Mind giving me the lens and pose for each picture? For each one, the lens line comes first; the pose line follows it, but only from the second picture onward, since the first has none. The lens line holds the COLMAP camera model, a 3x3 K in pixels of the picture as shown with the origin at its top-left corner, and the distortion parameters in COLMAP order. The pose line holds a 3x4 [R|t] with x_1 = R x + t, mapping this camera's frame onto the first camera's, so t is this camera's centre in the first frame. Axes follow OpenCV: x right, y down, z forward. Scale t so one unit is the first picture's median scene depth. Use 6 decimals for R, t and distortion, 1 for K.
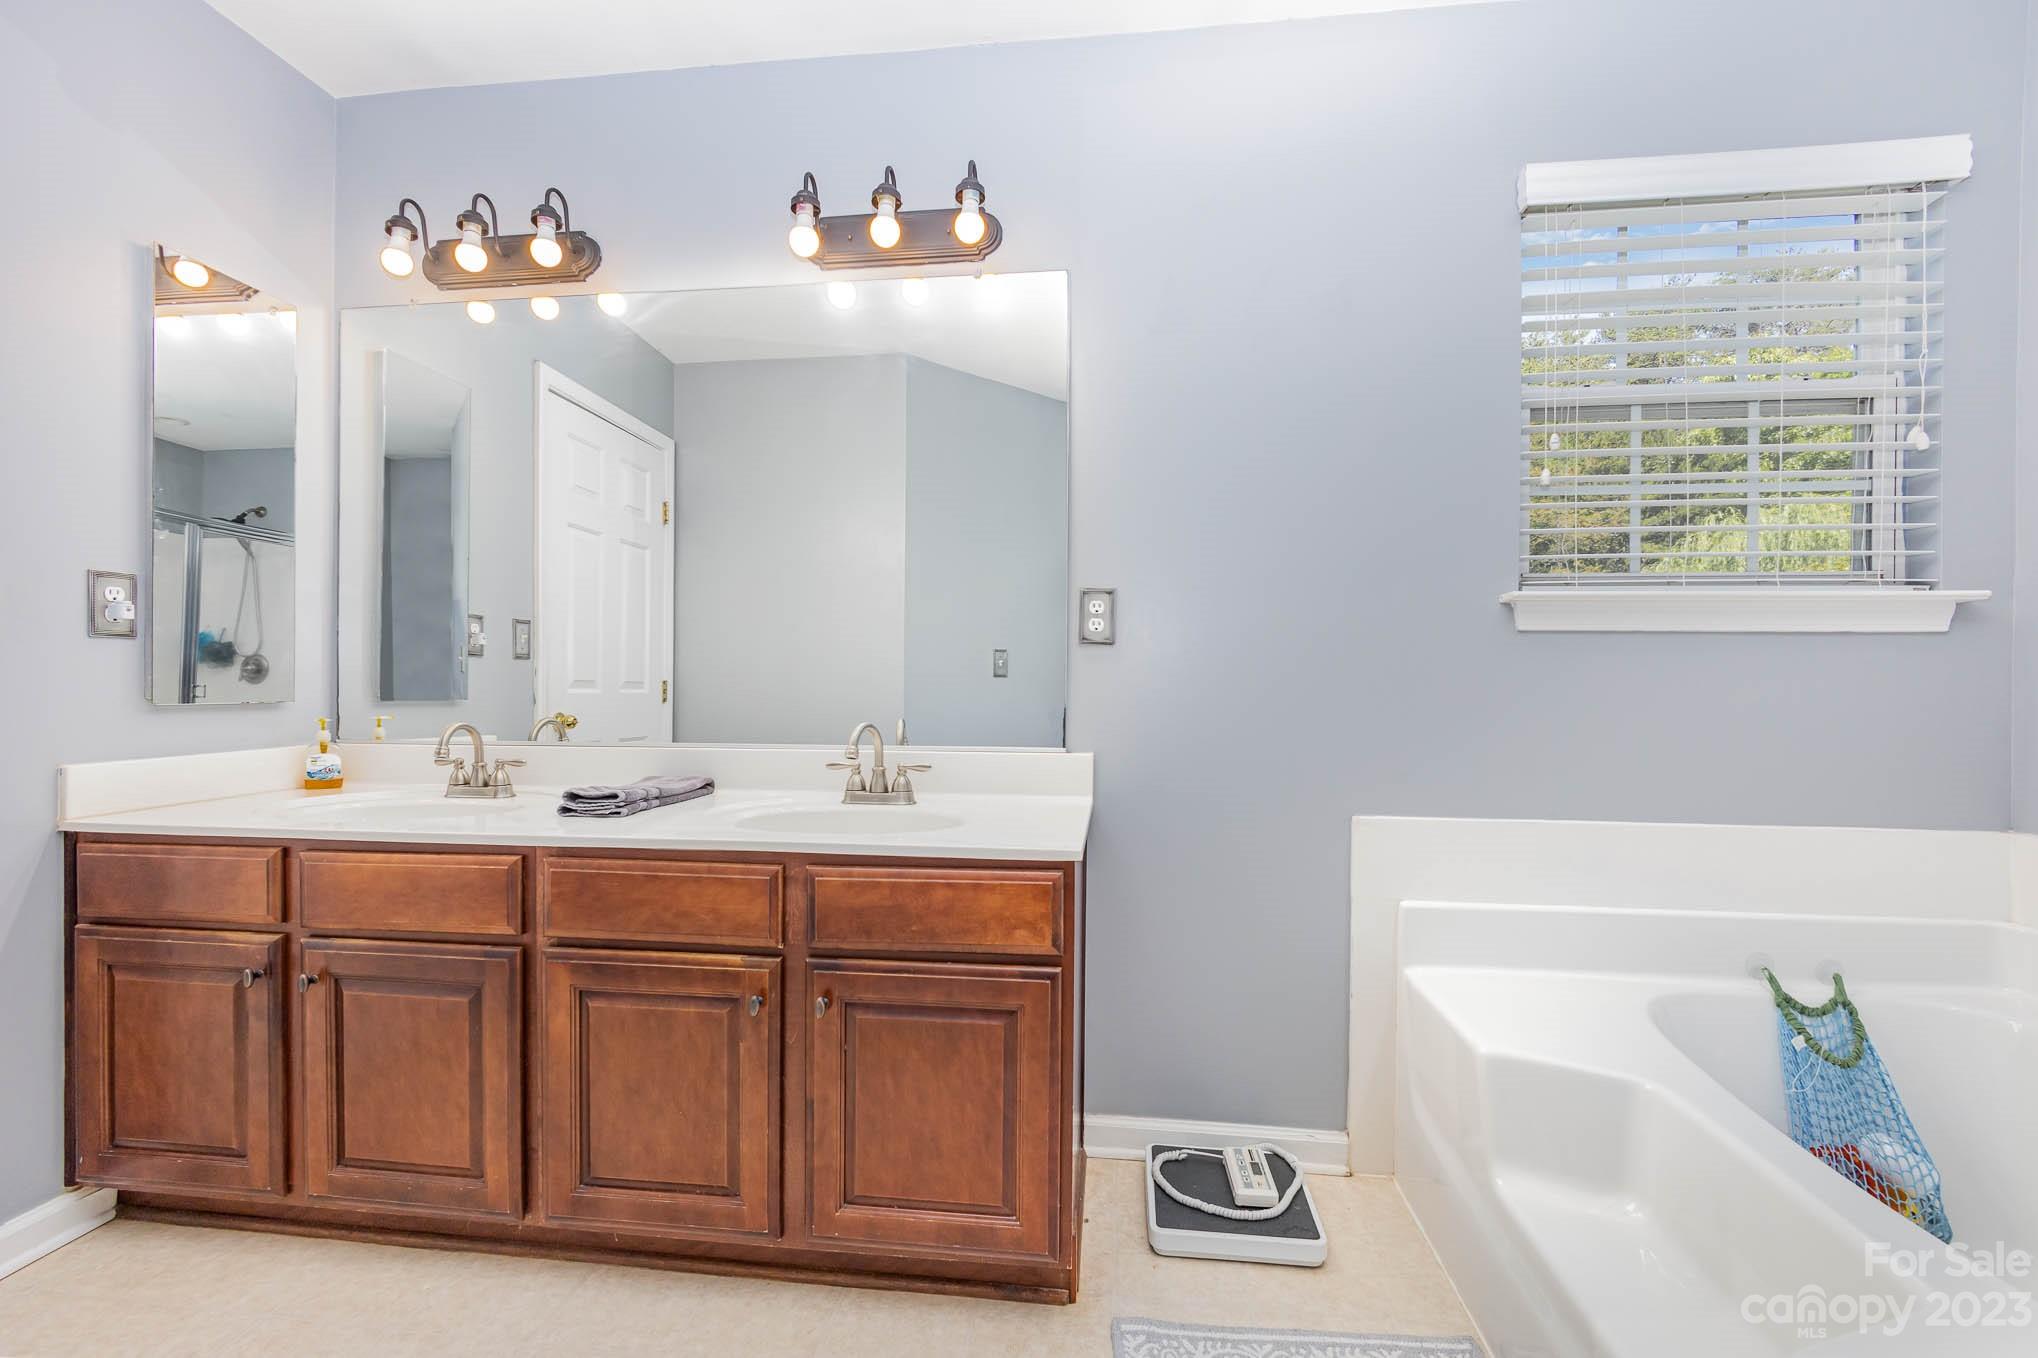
lens RADIAL K [[862.1, 0, 1019.0], [0, 862.1, 679.0], [0, 0, 1]] dist [0.001147, 0.000072]
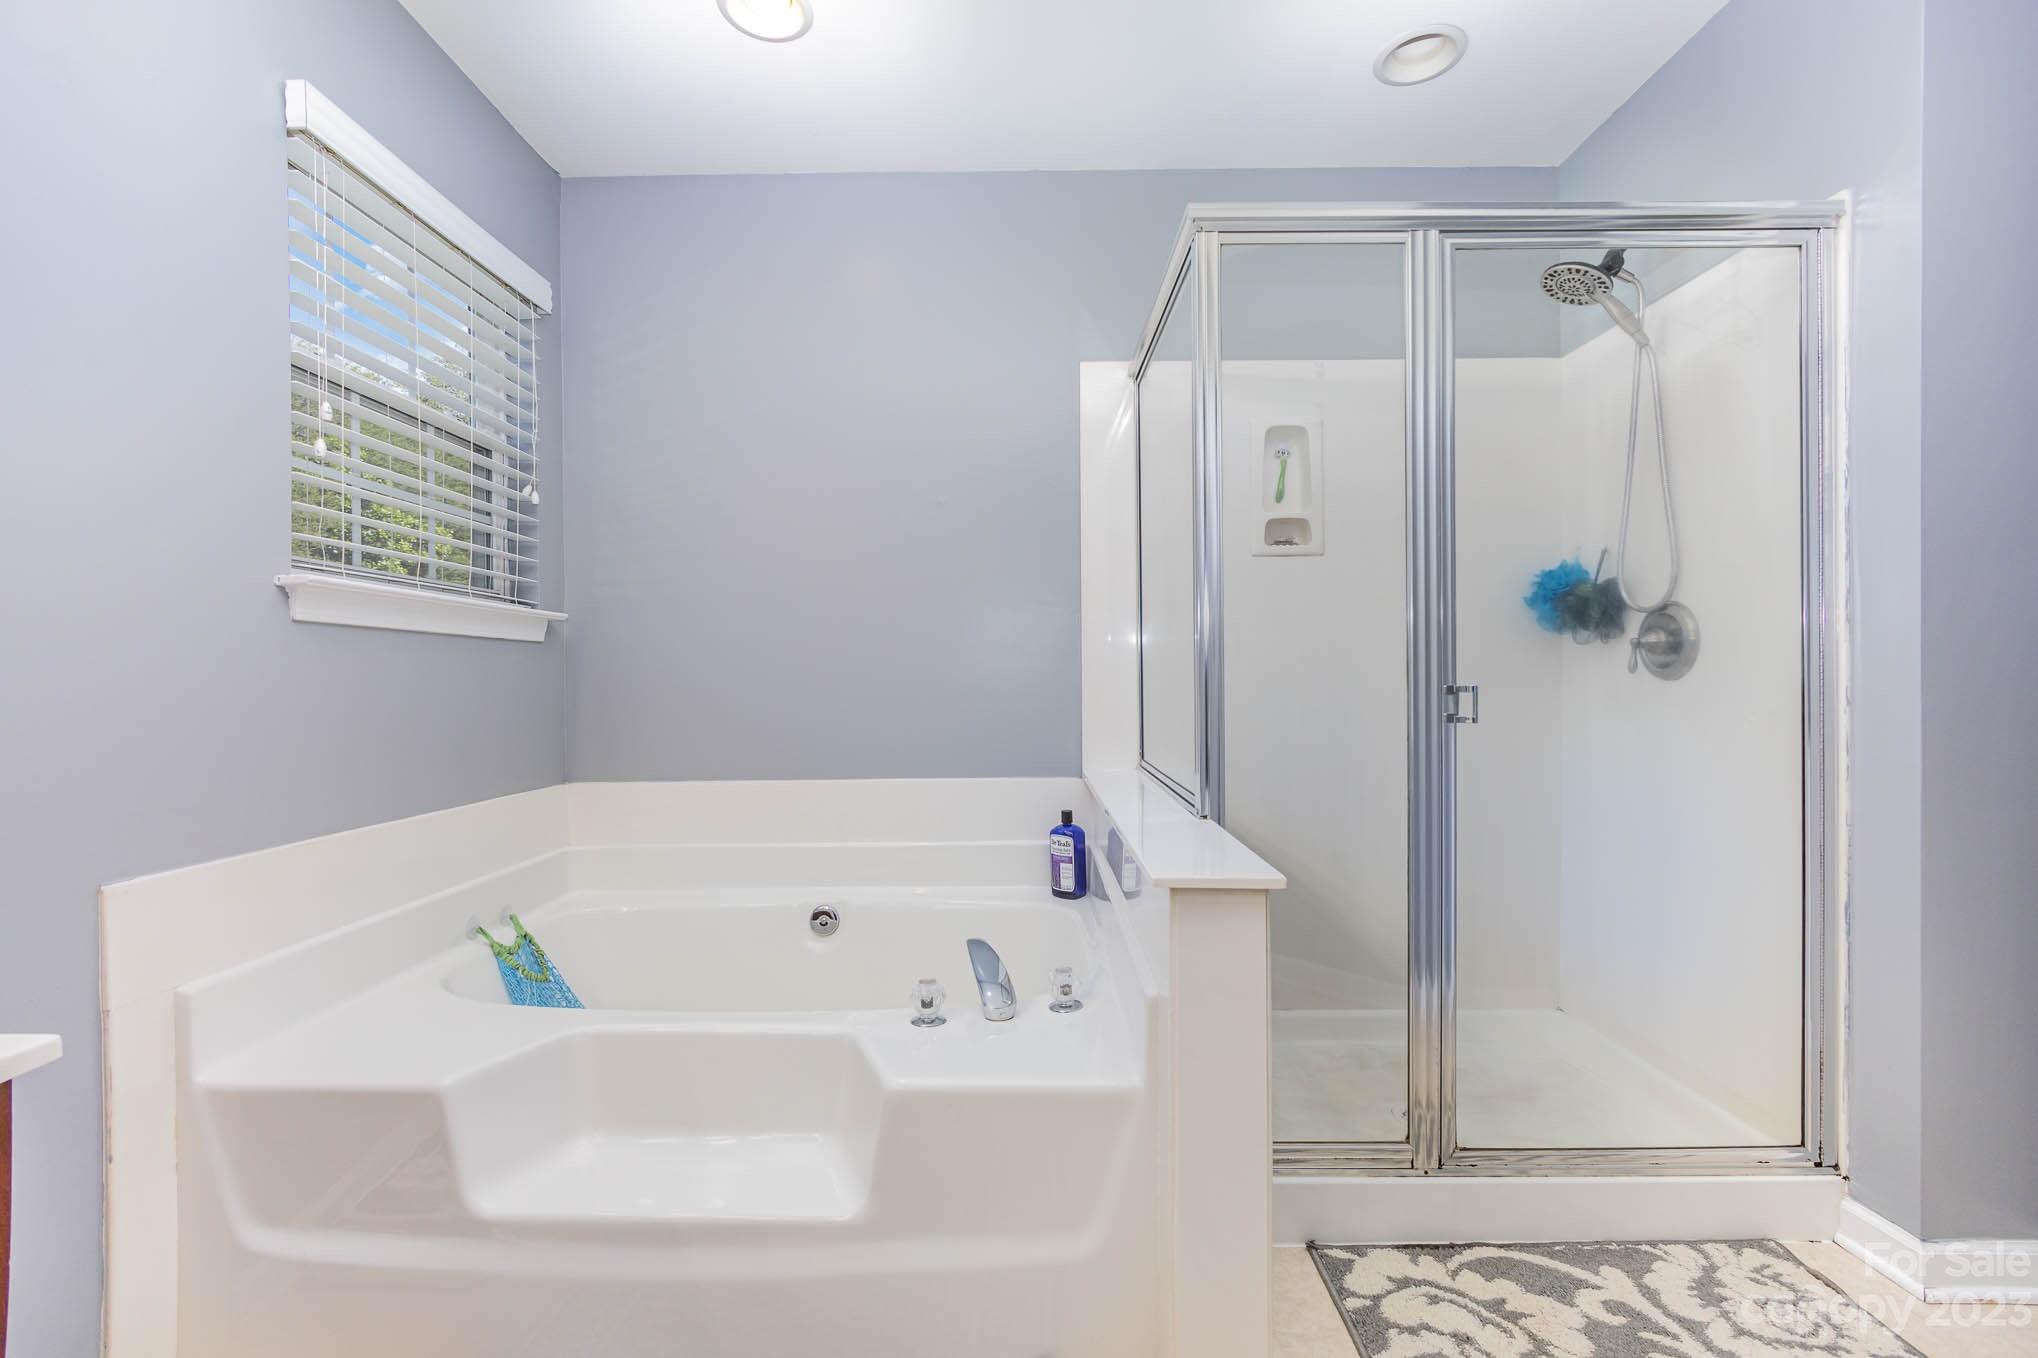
lens RADIAL K [[896.1, 0, 1019.0], [0, 896.1, 679.0], [0, 0, 1]] dist [-0.000707, -0.000101]
pose [[-0.111427, -0.006060, 0.993754, -0.381556], [0.005987, 0.999959, 0.006770, 0.000380], [-0.993755, 0.006704, -0.111386, 0.398401]]
